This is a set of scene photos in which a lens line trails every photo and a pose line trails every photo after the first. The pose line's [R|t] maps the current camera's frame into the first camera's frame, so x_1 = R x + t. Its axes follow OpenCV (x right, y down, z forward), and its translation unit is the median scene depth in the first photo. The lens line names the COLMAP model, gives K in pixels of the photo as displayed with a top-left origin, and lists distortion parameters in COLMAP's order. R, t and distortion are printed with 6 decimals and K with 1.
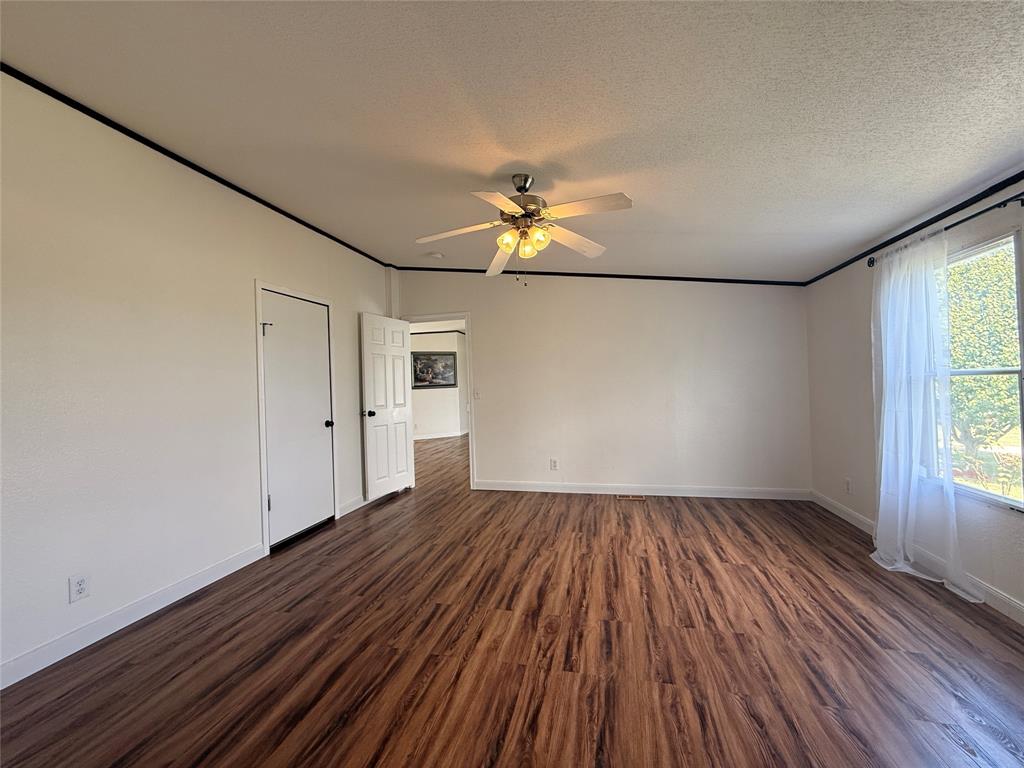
lens RADIAL K [[408.6, 0, 512.0], [0, 408.6, 384.0], [0, 0, 1]] dist [-0.000479, 0.000642]
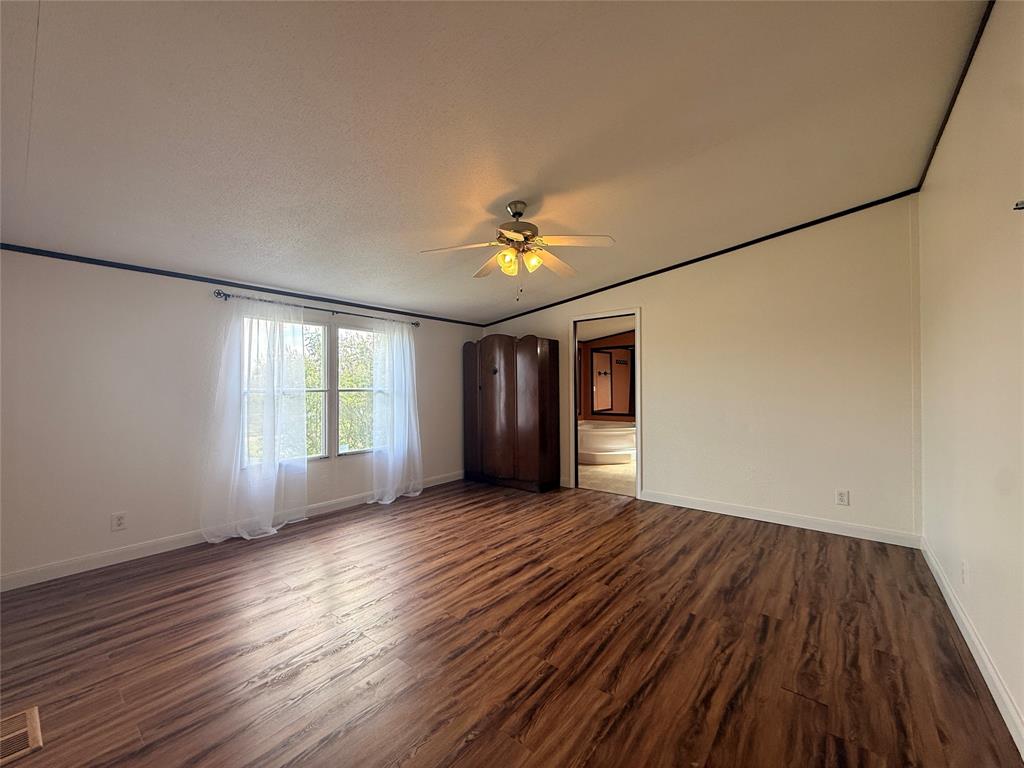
lens RADIAL K [[408.6, 0, 512.0], [0, 408.6, 384.0], [0, 0, 1]] dist [-0.000479, 0.000642]
pose [[-0.902967, 0.041052, 0.427744, -0.430287], [0.033304, 0.999118, -0.025584, 0.018540], [-0.428417, -0.008856, -0.903538, 2.053989]]
